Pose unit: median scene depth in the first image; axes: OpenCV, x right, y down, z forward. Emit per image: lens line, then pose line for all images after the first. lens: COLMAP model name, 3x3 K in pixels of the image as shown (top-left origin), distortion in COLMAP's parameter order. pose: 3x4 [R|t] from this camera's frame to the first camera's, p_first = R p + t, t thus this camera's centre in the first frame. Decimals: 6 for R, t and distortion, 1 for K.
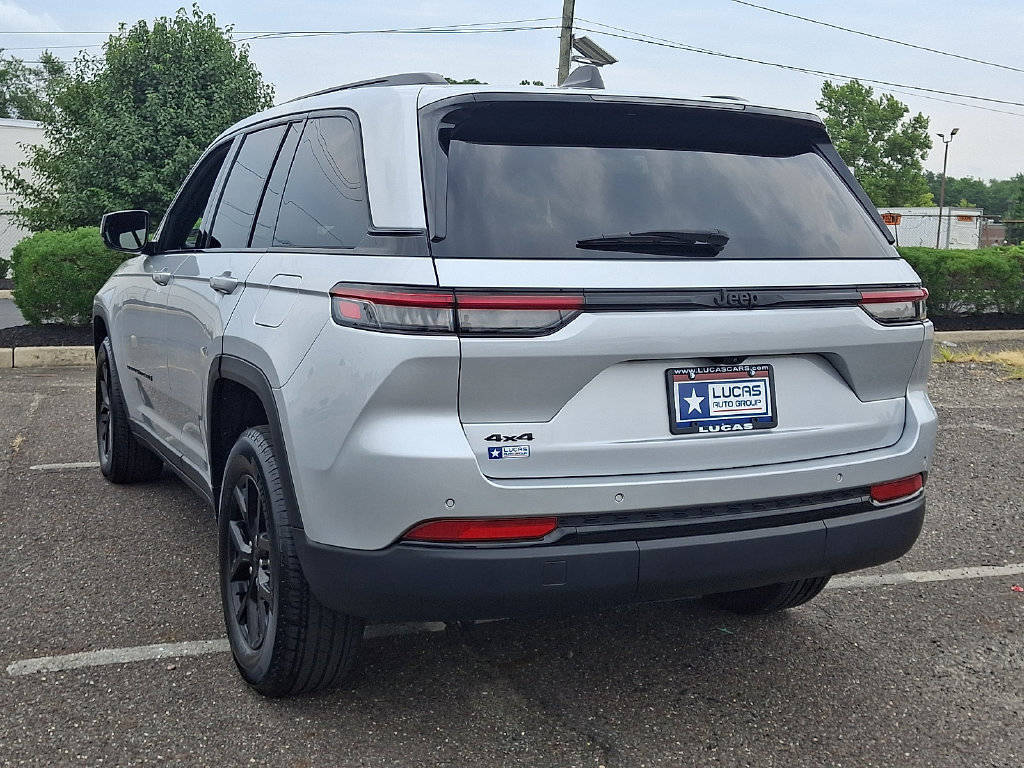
lens RADIAL K [[1164.5, 0, 502.1], [0, 1164.5, 389.1], [0, 0, 1]] dist [0.241416, -0.656317]
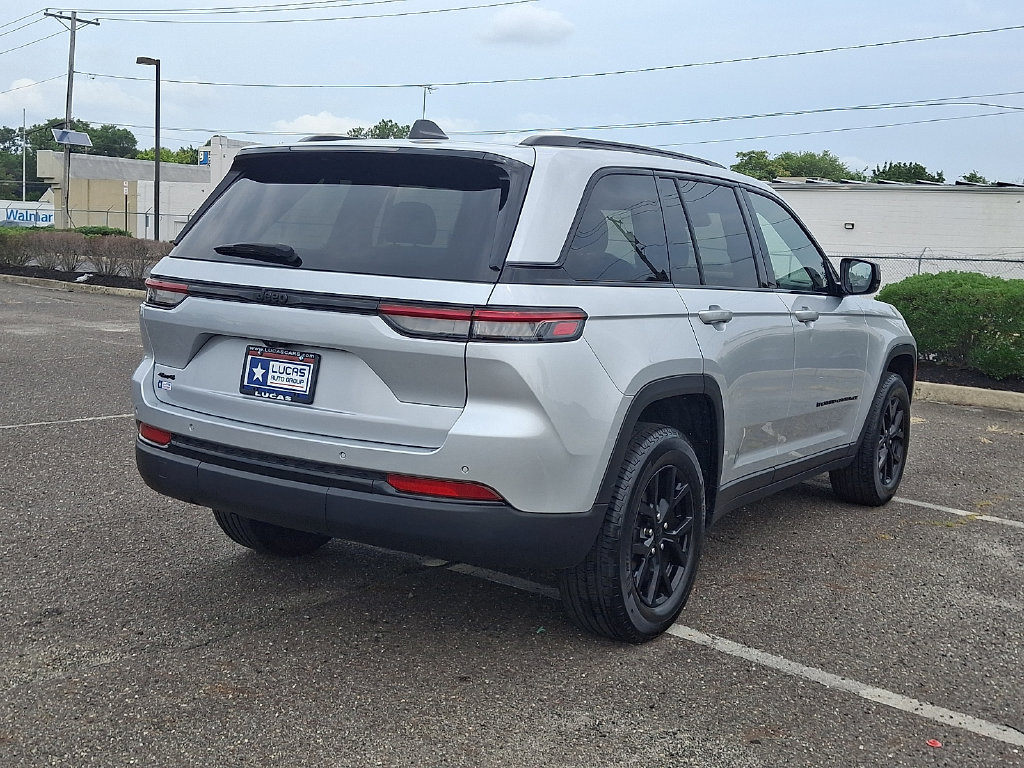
lens RADIAL K [[1151.6, 0, 512.0], [0, 1151.6, 384.0], [0, 0, 1]] dist [0.206172, -0.497474]
pose [[0.522317, 0.114282, -0.845059, 1.419704], [-0.160155, 0.986492, 0.034420, -0.067236], [0.837577, 0.117362, 0.533564, 0.533972]]
